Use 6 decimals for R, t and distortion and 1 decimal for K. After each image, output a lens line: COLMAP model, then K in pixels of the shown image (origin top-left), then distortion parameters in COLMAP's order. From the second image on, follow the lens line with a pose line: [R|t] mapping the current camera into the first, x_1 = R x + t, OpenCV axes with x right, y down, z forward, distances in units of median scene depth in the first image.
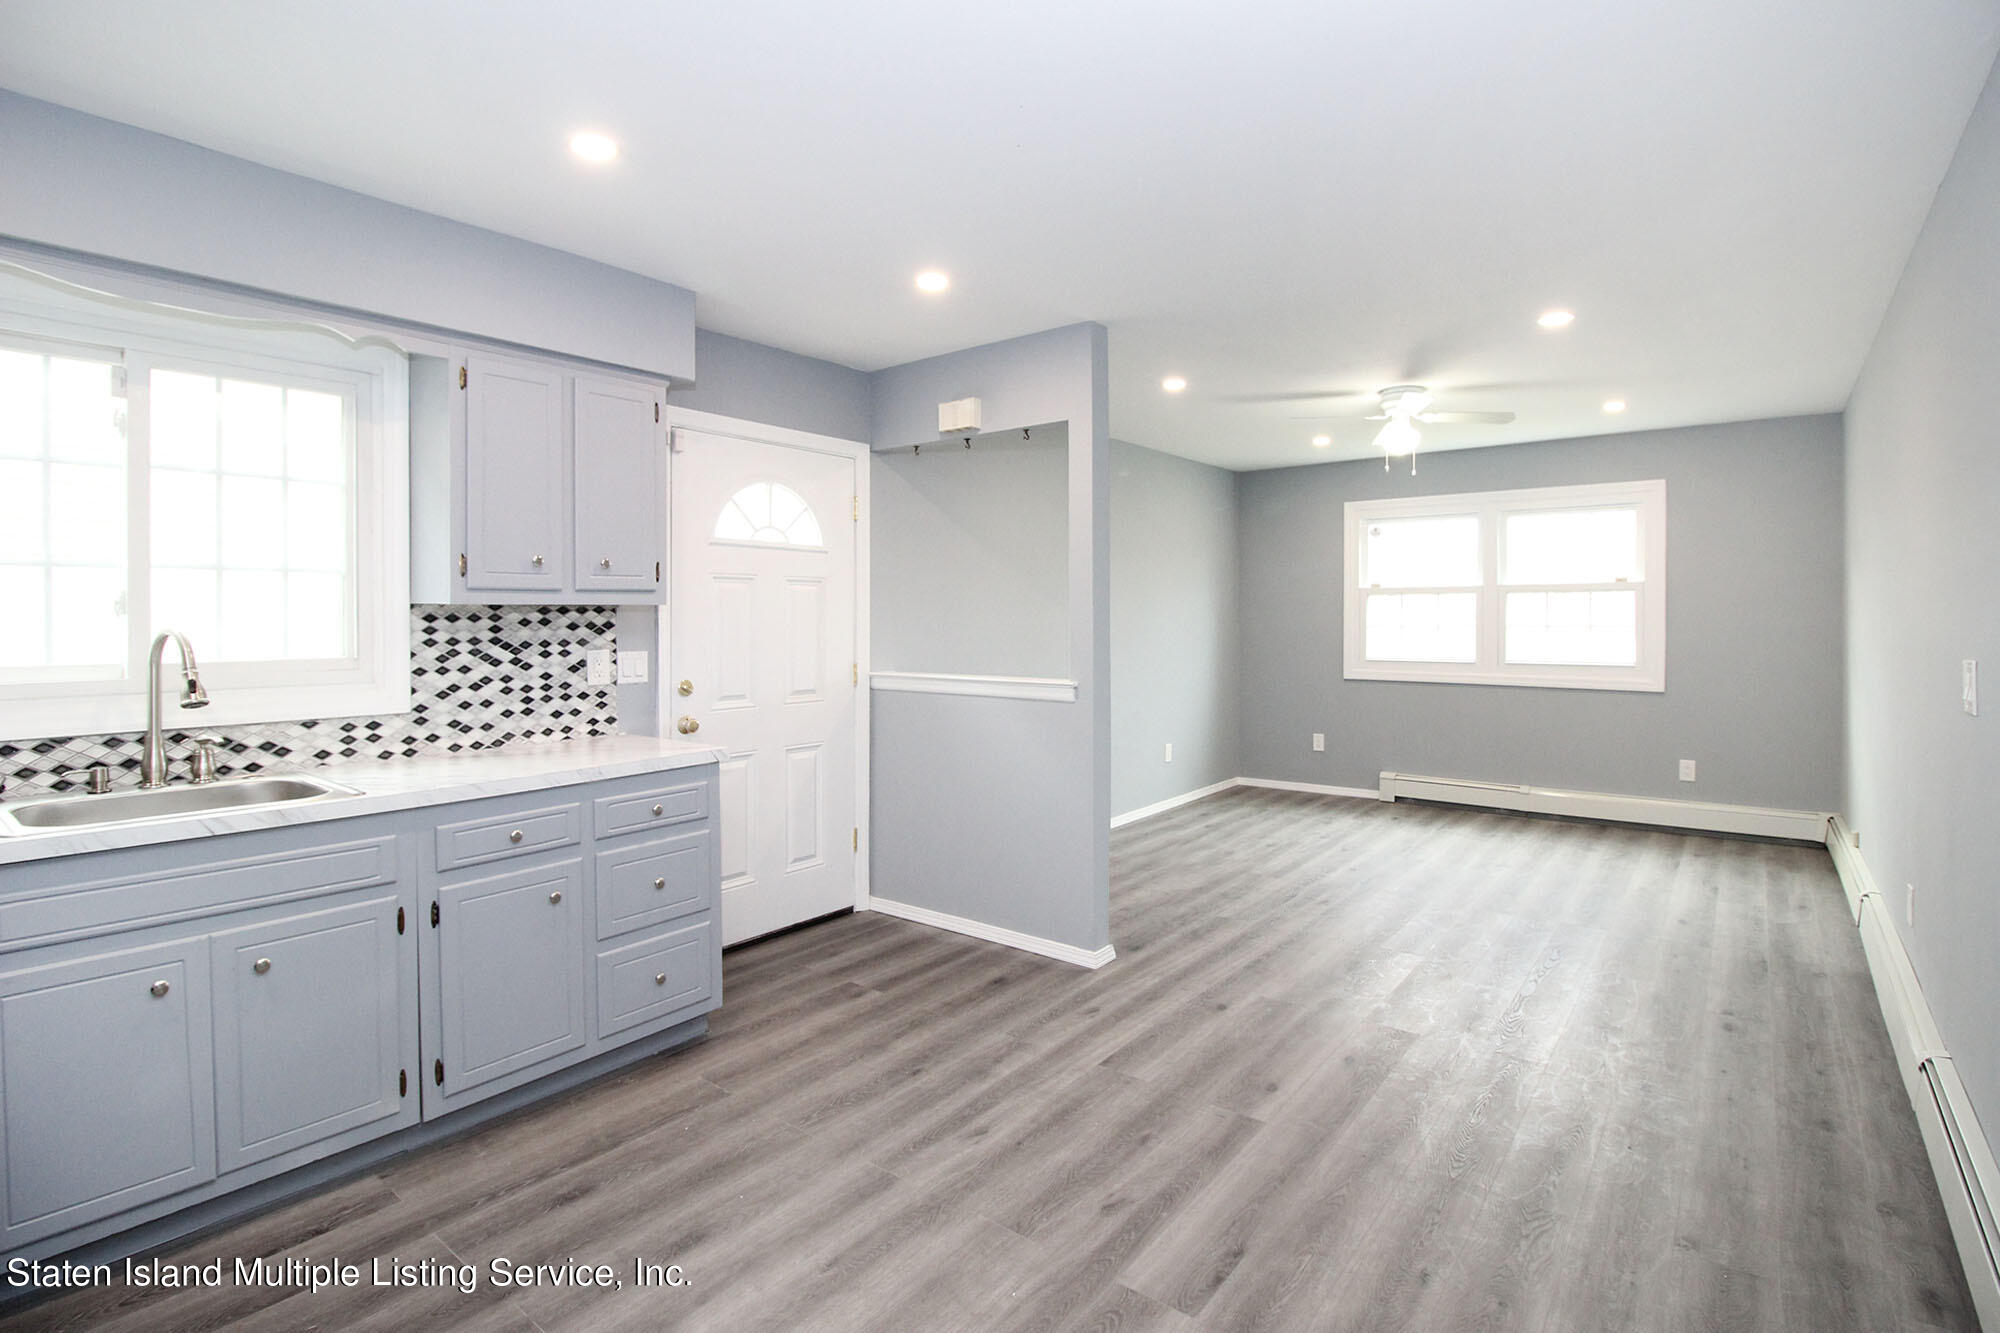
lens RADIAL K [[911.8, 0, 1055.1], [0, 911.8, 621.0], [0, 0, 1]] dist [-0.008922, -0.005156]
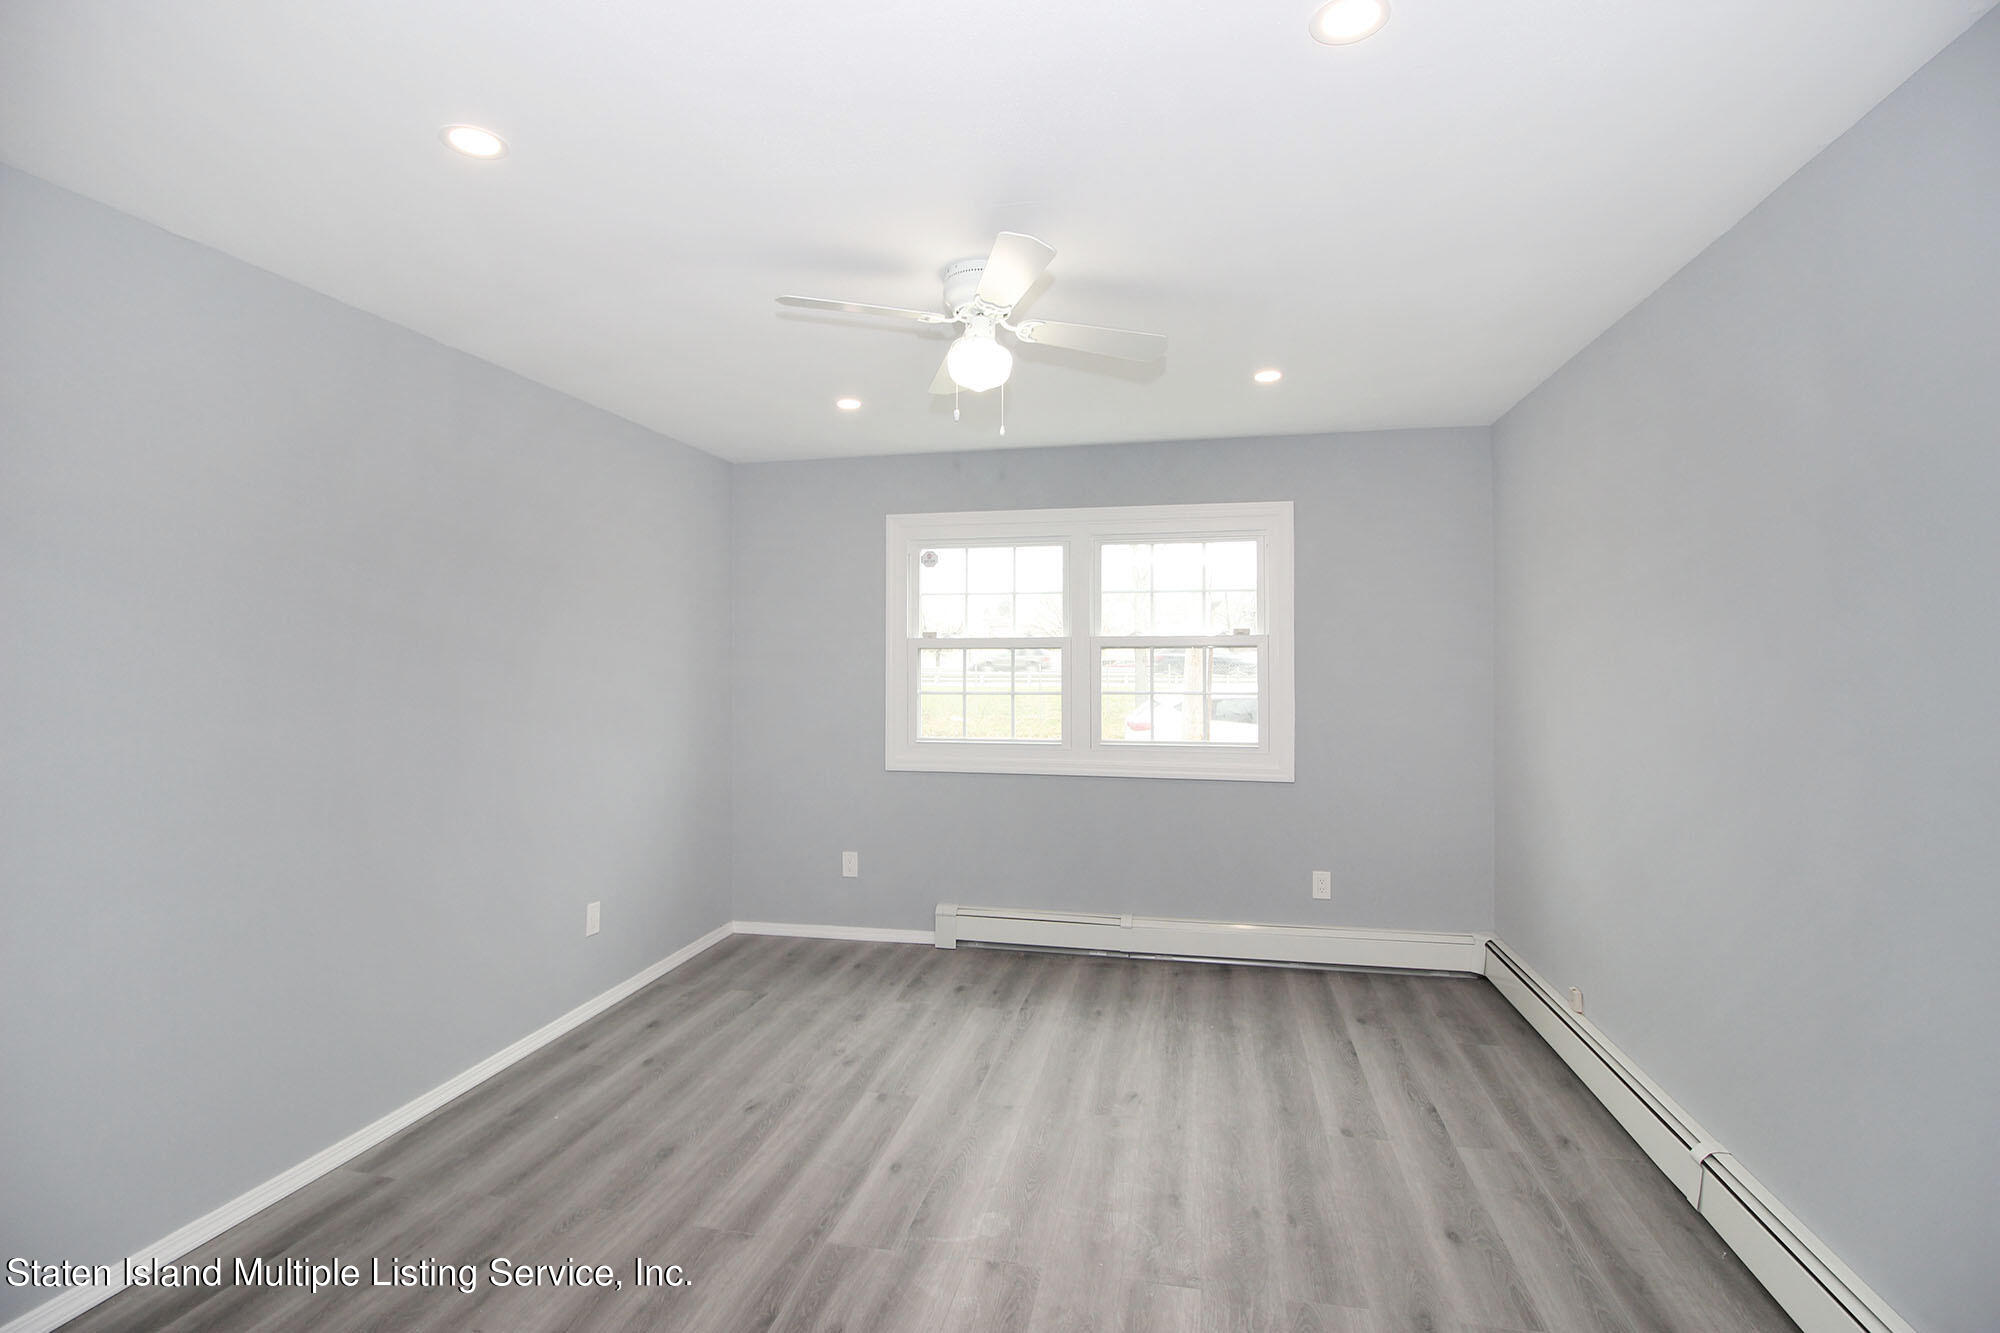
lens RADIAL K [[911.8, 0, 1015.5], [0, 911.8, 668.4], [0, 0, 1]] dist [-0.008922, -0.005156]
pose [[0.905521, -0.001760, 0.424297, 0.127197], [0.000447, 0.999995, 0.003194, -0.017191], [-0.424301, -0.002703, 0.905517, 0.375427]]
